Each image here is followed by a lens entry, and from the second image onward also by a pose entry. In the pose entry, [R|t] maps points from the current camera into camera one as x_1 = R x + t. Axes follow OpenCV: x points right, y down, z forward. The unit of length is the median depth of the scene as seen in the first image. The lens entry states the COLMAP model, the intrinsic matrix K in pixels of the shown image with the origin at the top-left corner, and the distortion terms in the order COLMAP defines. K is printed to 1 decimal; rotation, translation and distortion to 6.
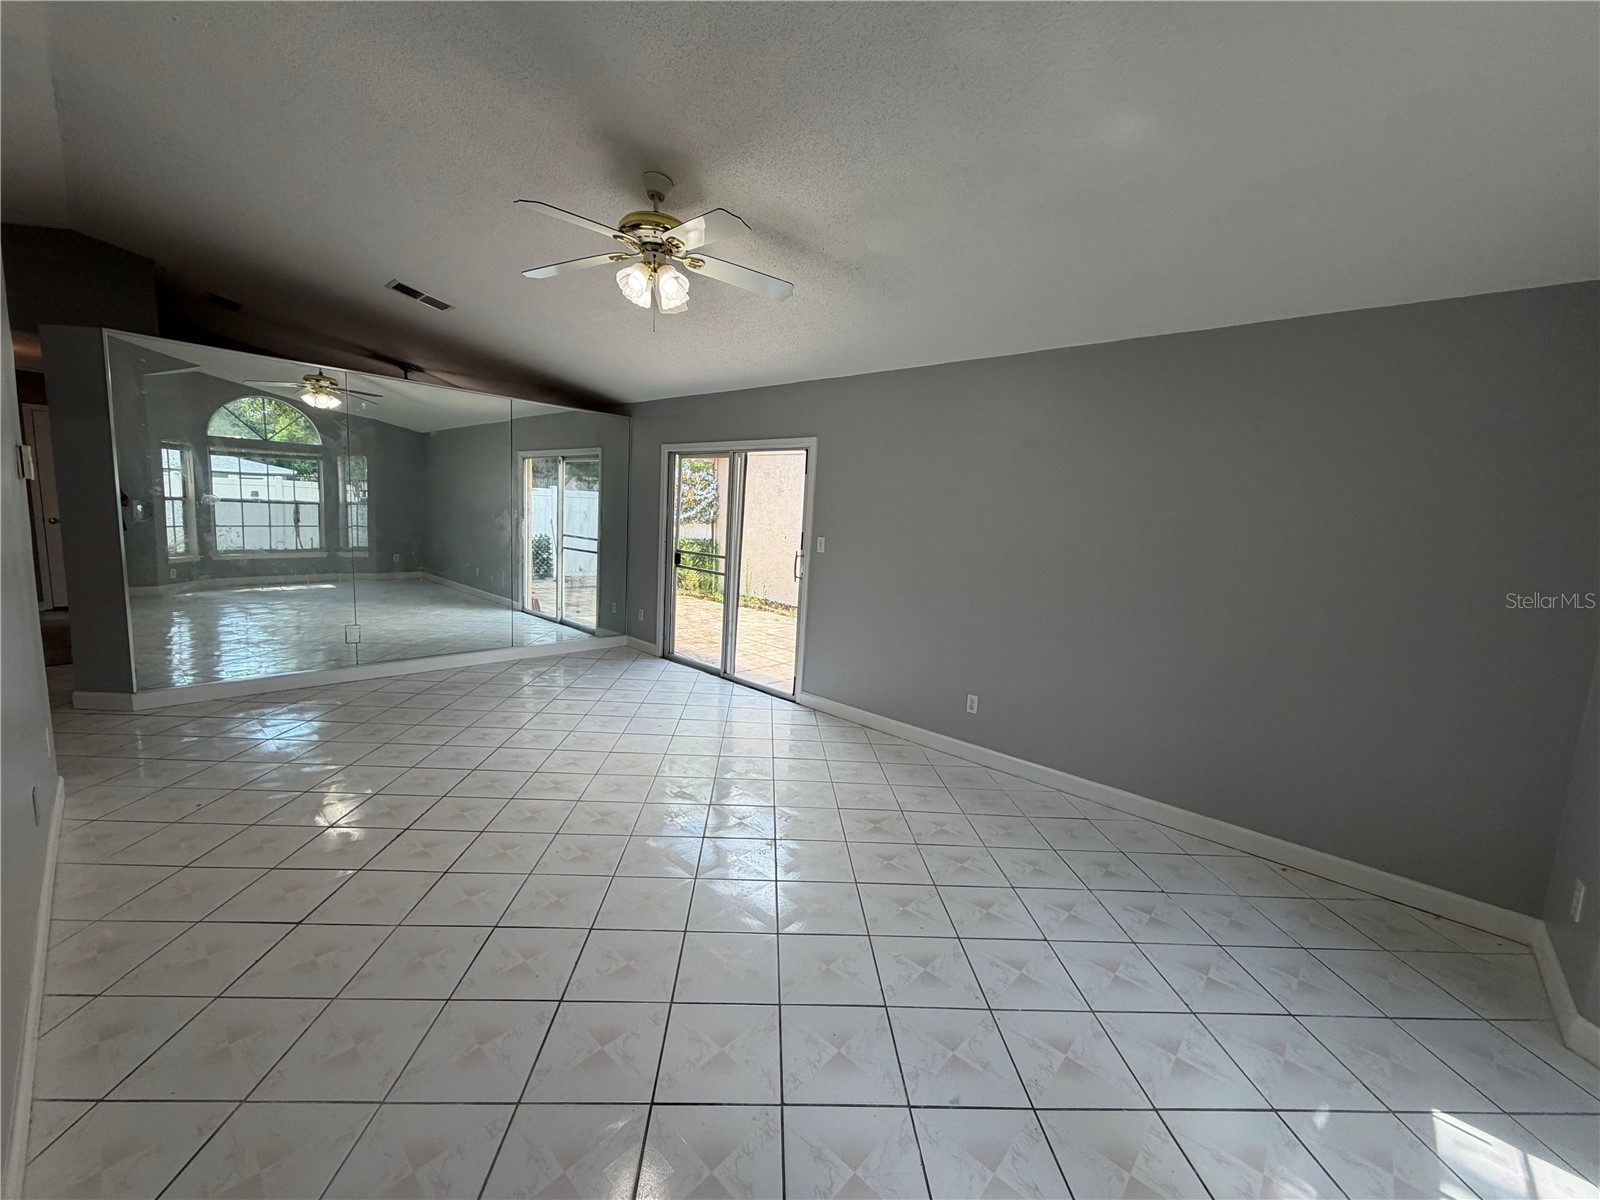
lens RADIAL K [[638.1, 0, 793.0], [0, 638.1, 600.1], [0, 0, 1]] dist [0.001072, 0.000153]
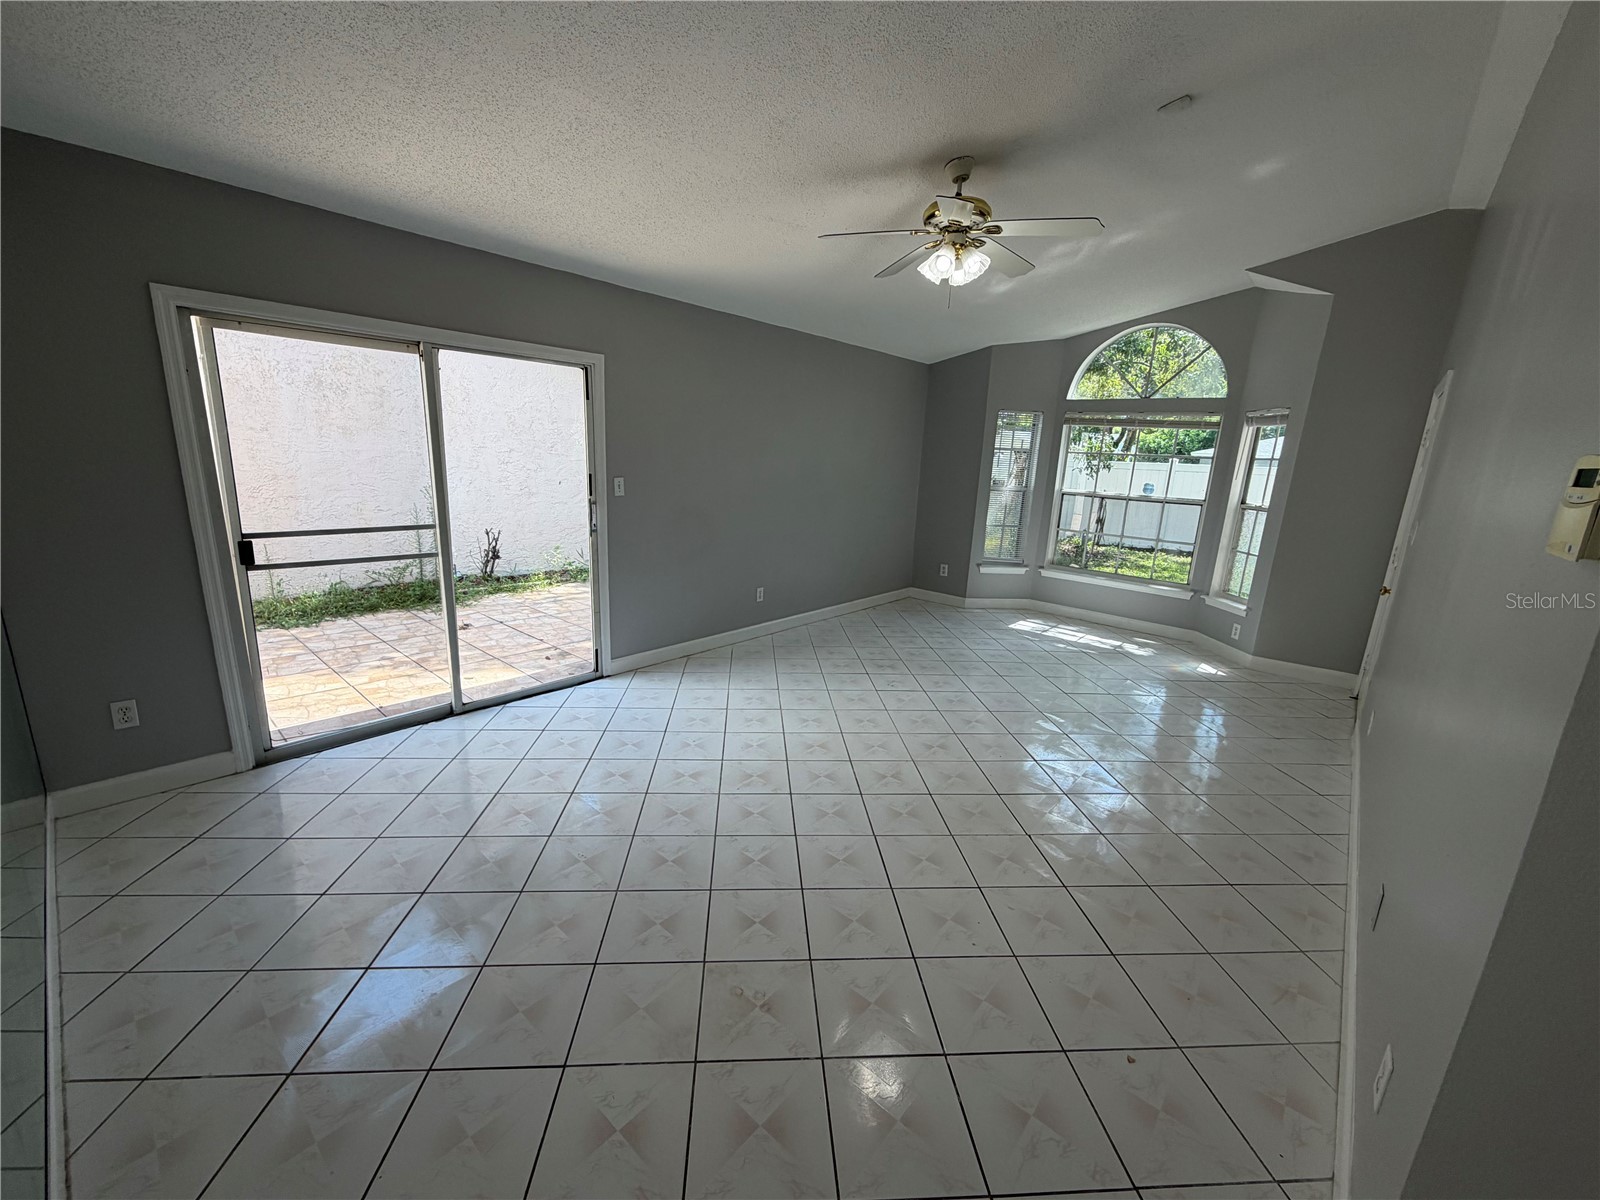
lens RADIAL K [[638.1, 0, 793.1], [0, 638.1, 599.8], [0, 0, 1]] dist [0.001072, 0.000153]
pose [[-0.025567, -0.276676, 0.960623, -0.820111], [0.100297, 0.955379, 0.277835, -0.153932], [-0.994629, 0.103451, 0.003323, 0.765863]]
